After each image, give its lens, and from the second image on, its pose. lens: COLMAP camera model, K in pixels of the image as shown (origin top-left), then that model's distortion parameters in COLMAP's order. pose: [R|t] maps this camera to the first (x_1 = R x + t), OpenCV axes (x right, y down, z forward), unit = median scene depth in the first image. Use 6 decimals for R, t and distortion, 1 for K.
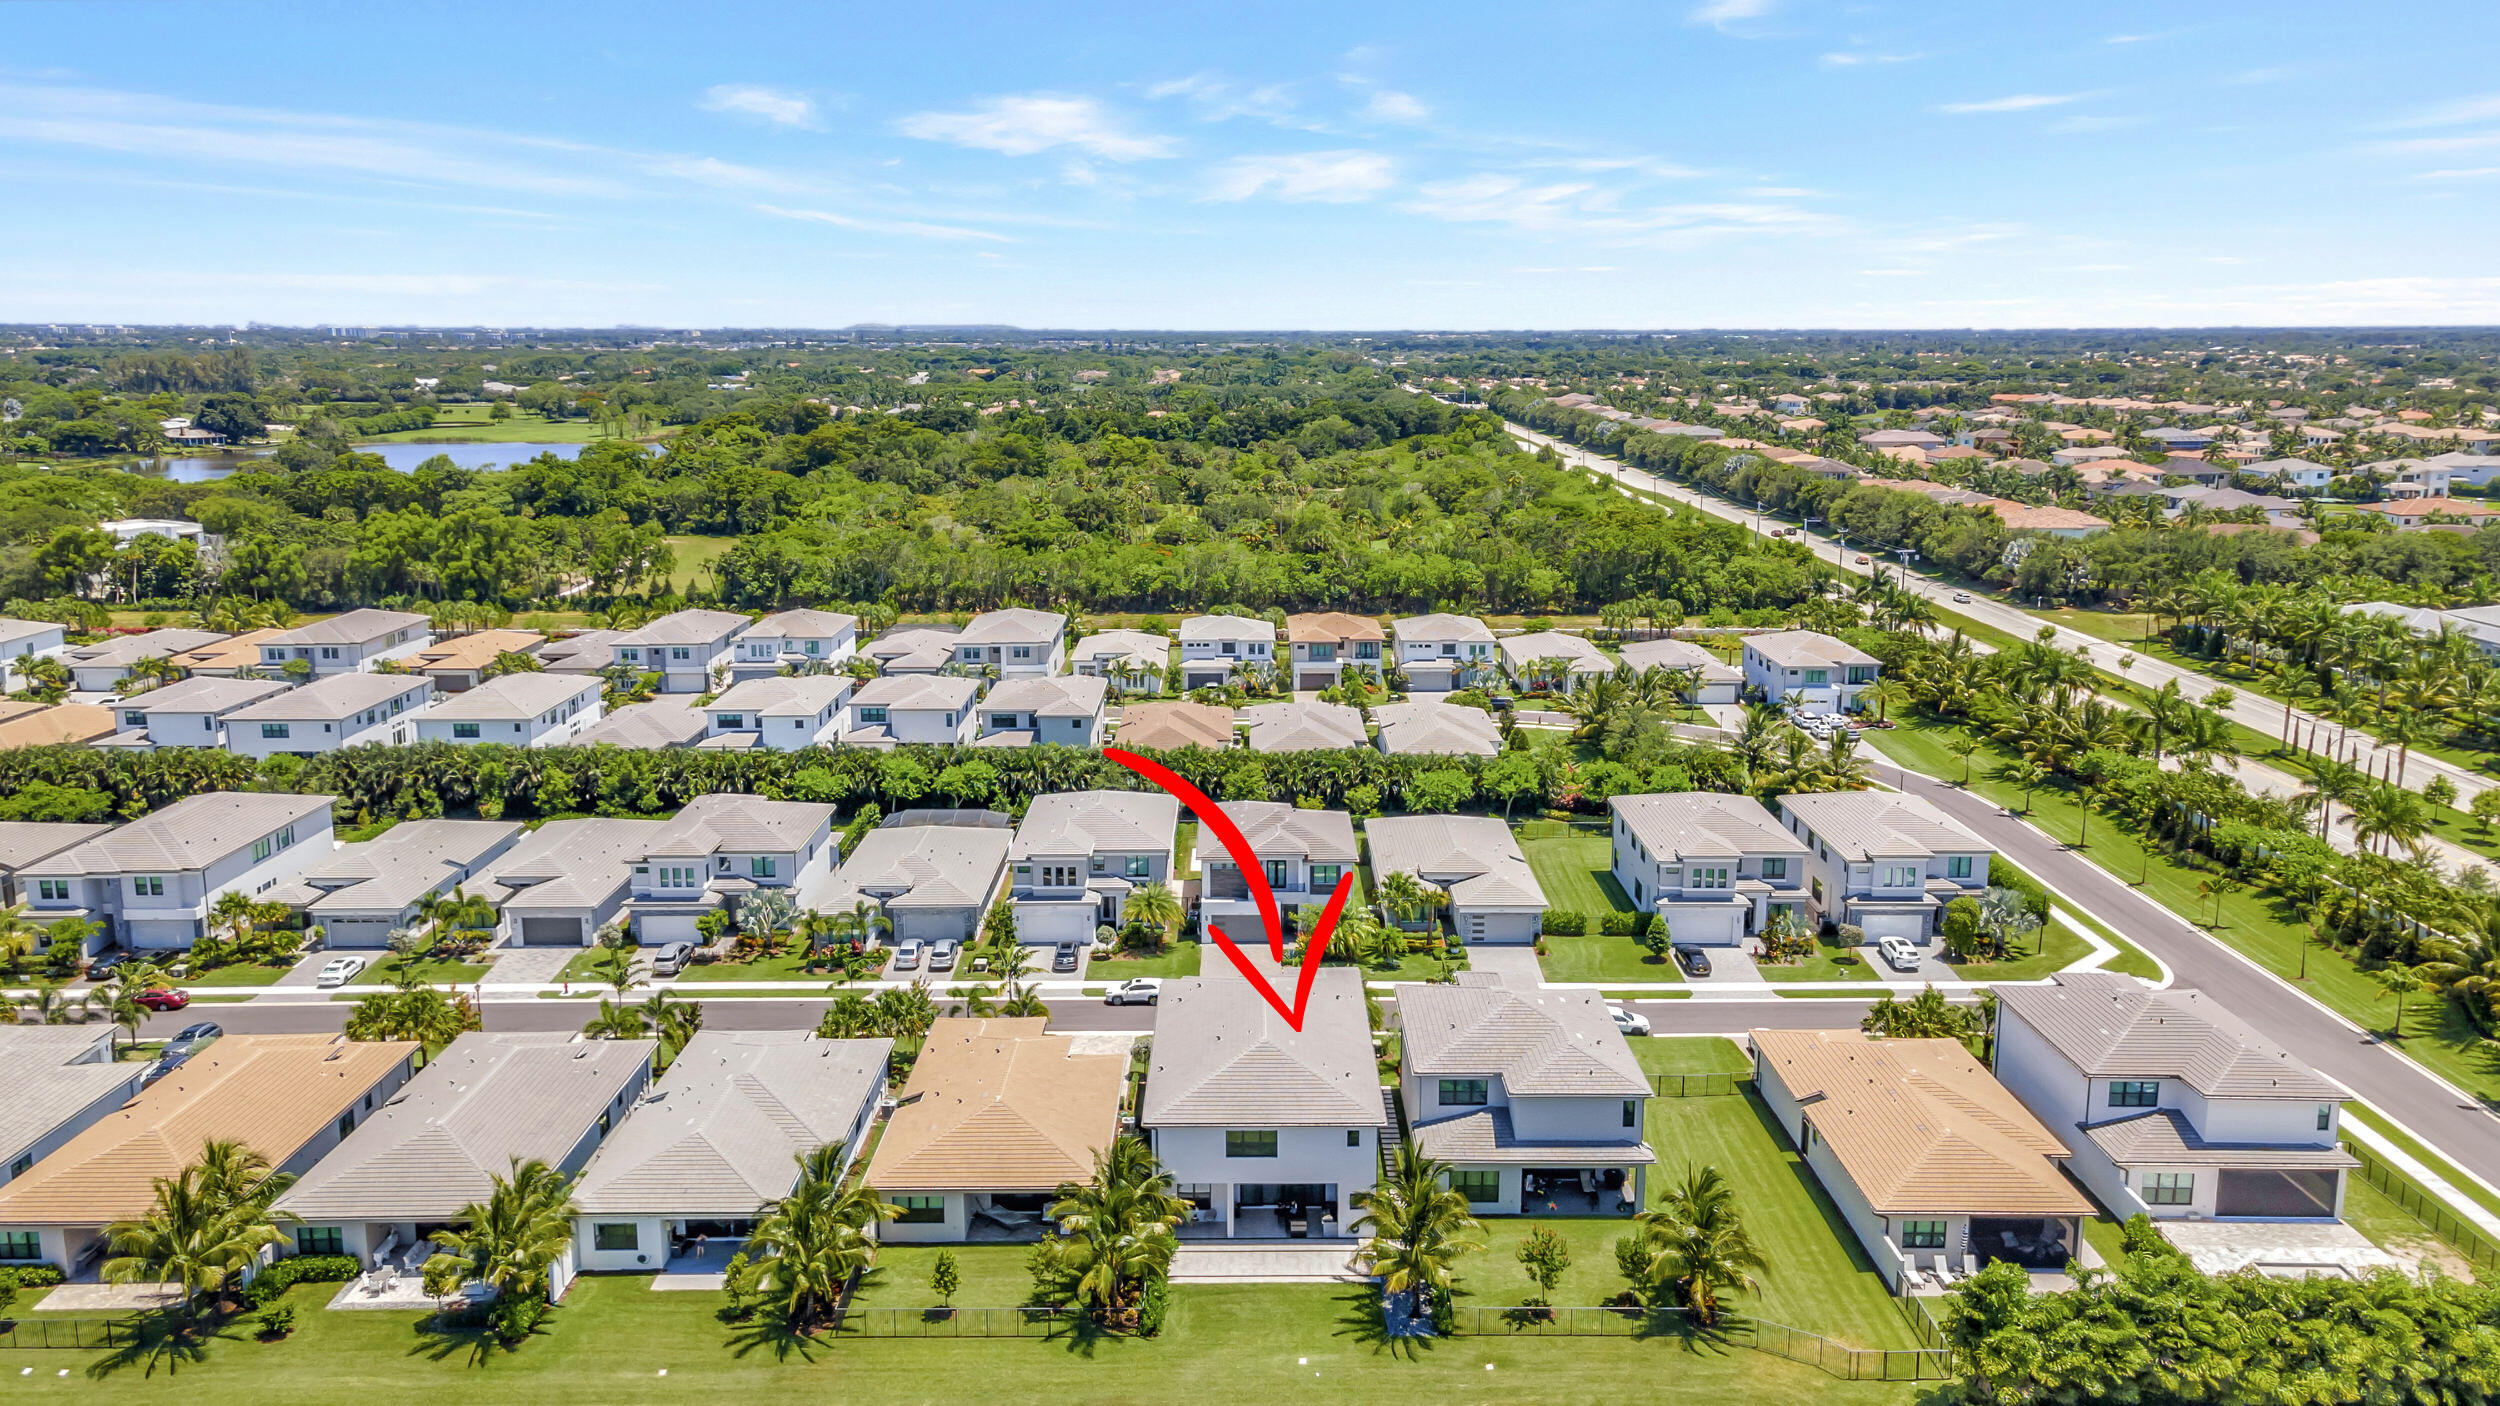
lens RADIAL K [[1846.8, 0, 1257.3], [0, 1846.8, 653.0], [0, 0, 1]] dist [0.042532, 0.005438]
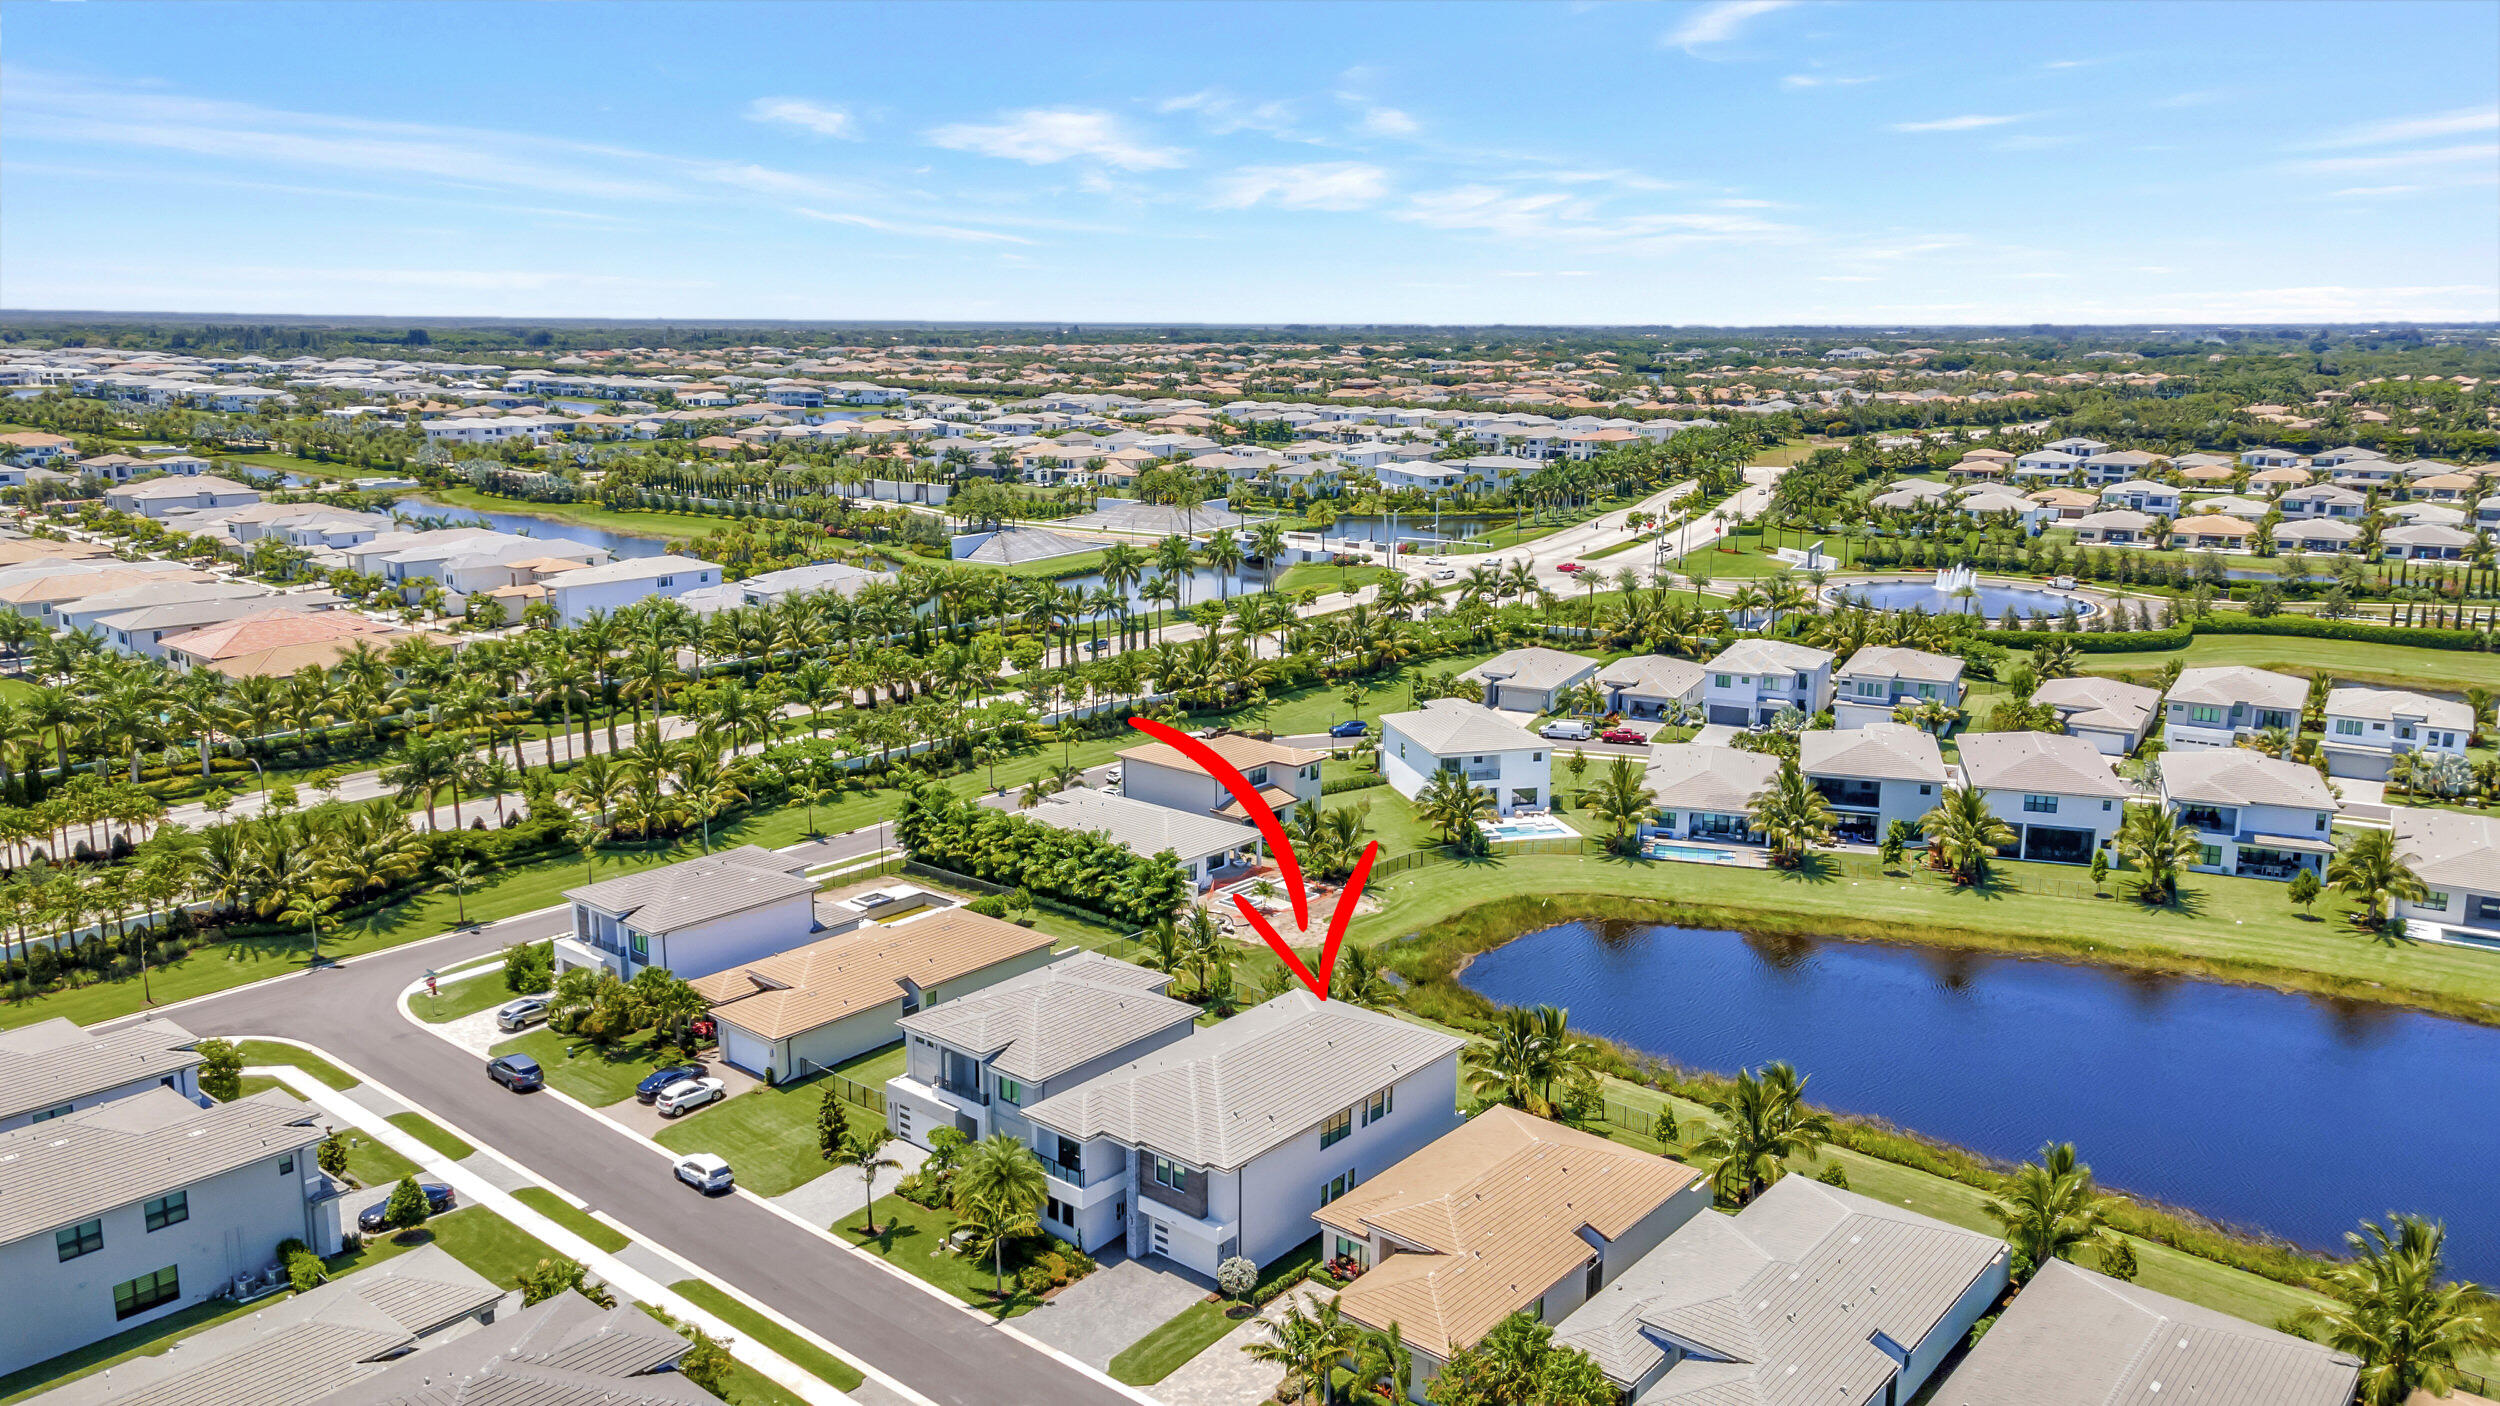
lens RADIAL K [[1835.4, 0, 1257.3], [0, 1835.4, 629.7], [0, 0, 1]] dist [0.049644, 0.001048]
pose [[-0.759171, -0.118351, 0.640041, -0.423523], [0.108663, 0.946485, 0.303905, -0.217177], [-0.641757, 0.300265, -0.705683, 1.182222]]
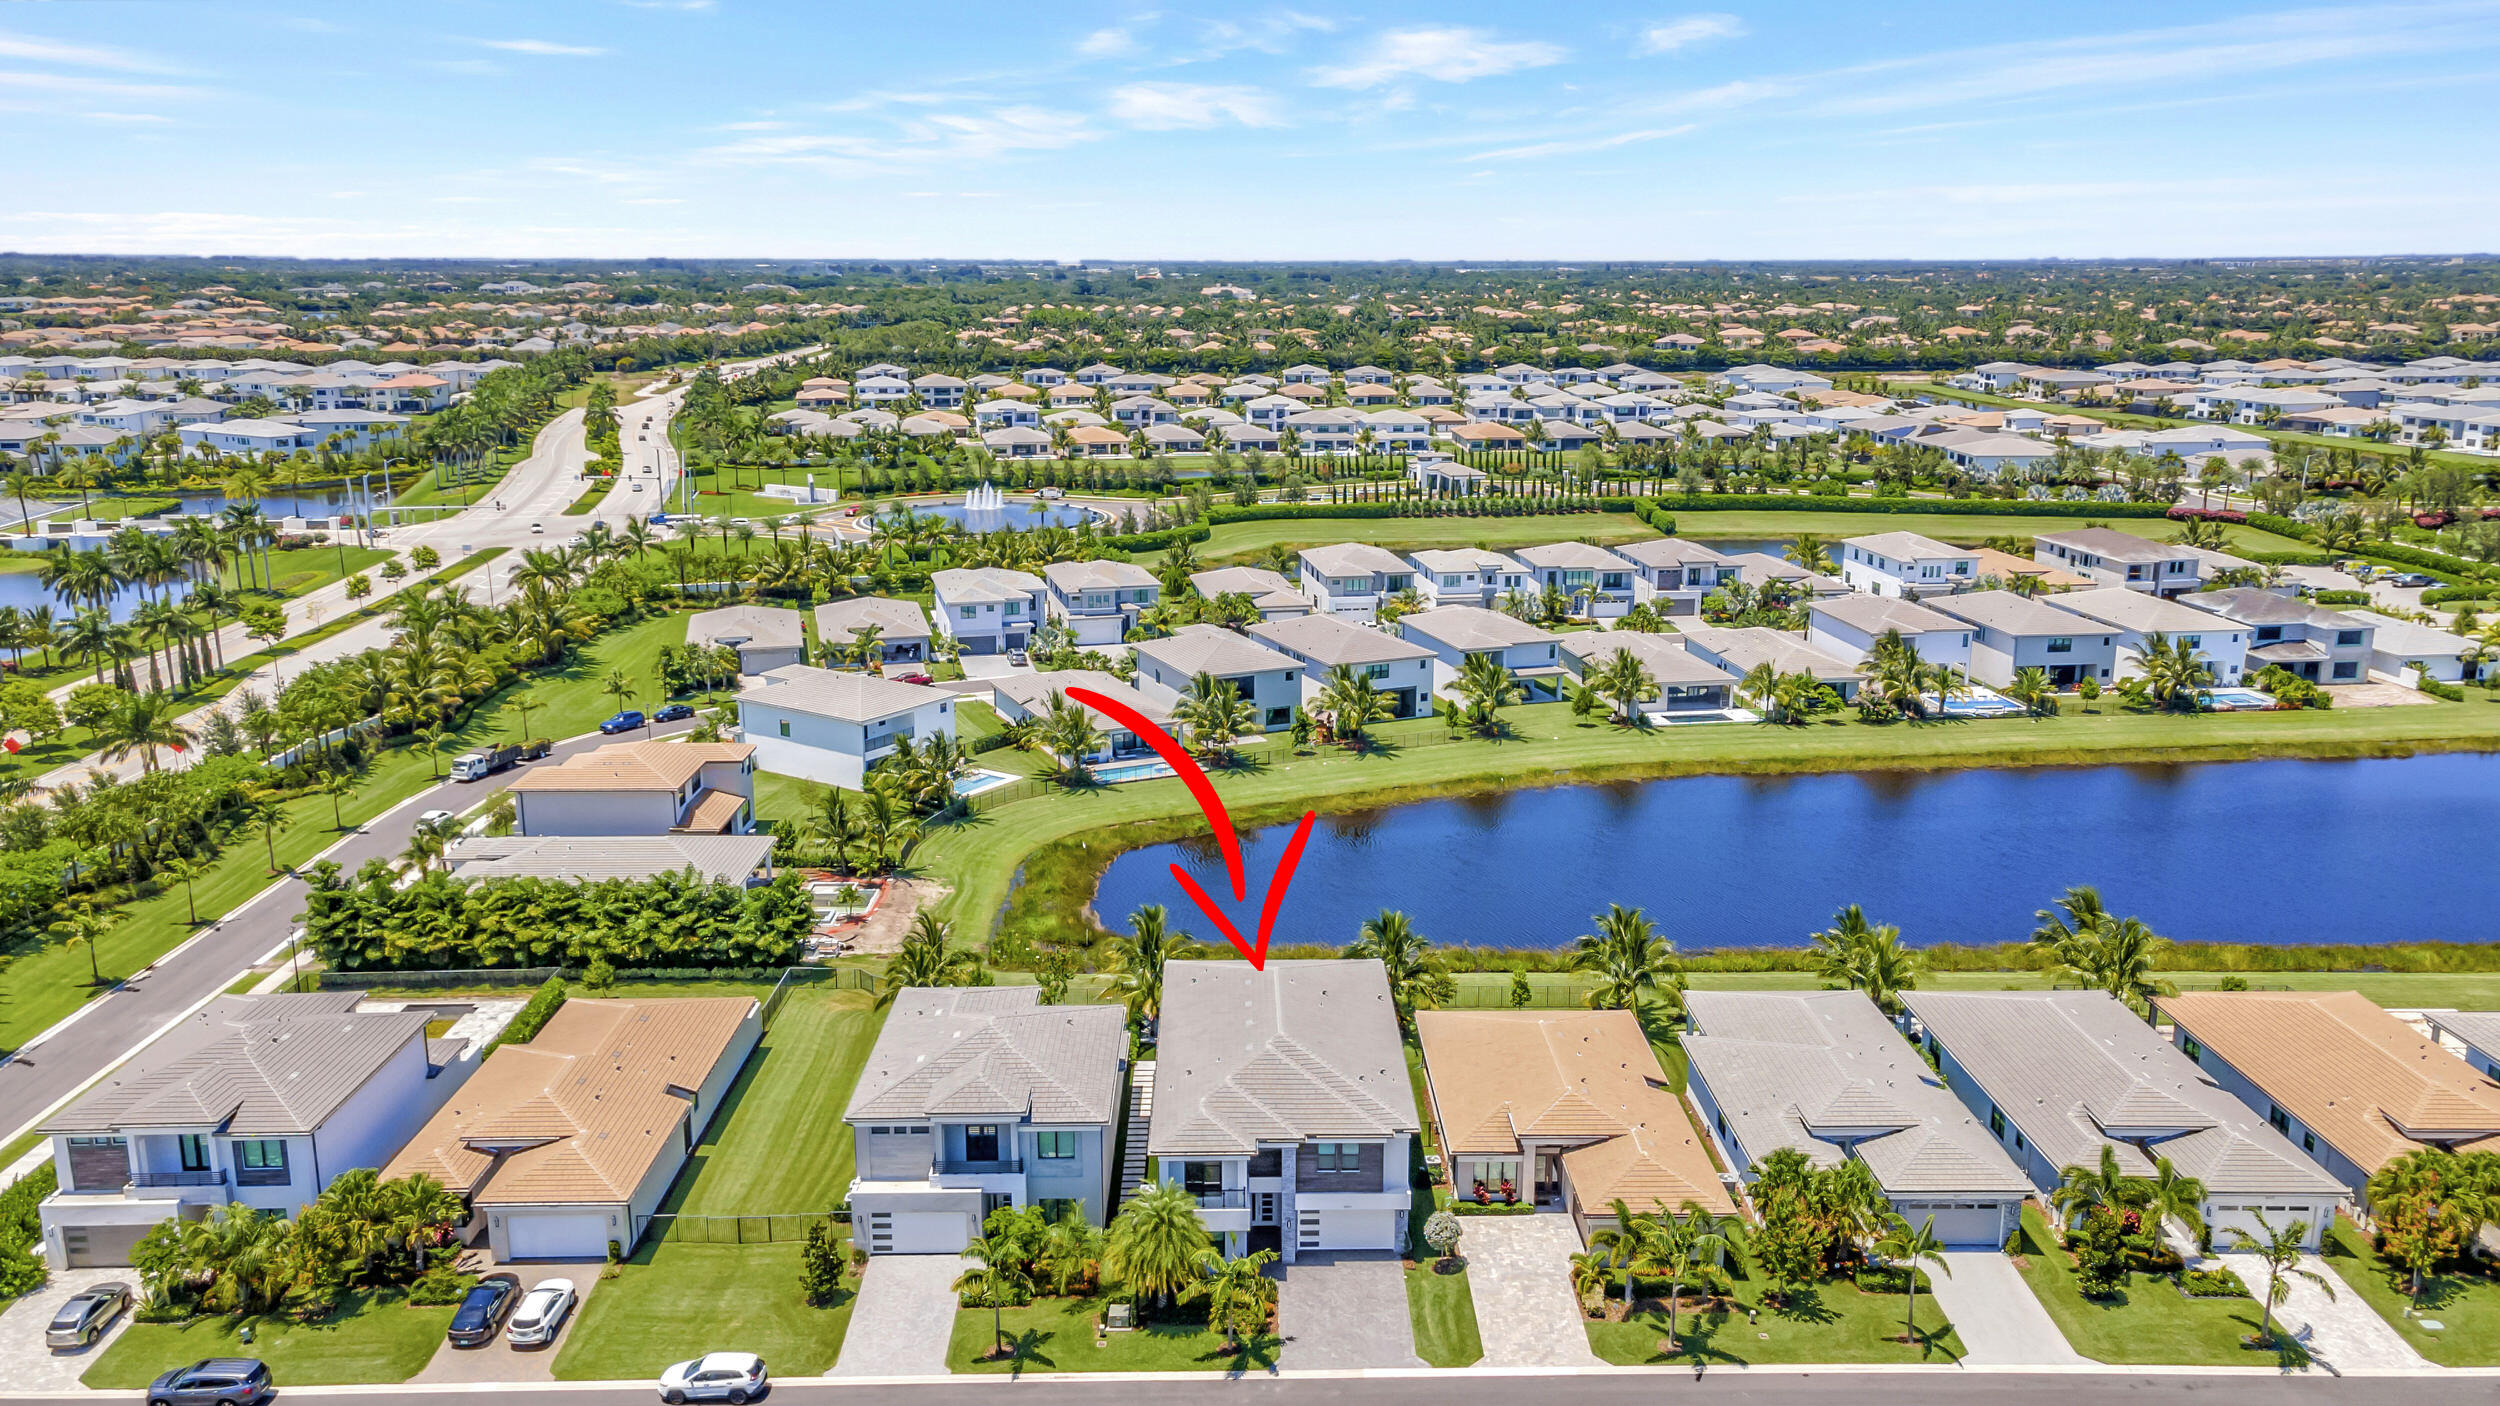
lens RADIAL K [[1842.0, 0, 1265.0], [0, 1842.0, 695.2], [0, 0, 1]] dist [0.007033, 0.118606]
pose [[-0.999898, -0.002457, -0.014045, 0.017336], [-0.007929, 0.914502, 0.404503, -0.227610], [0.011851, 0.404574, -0.914429, 1.293525]]
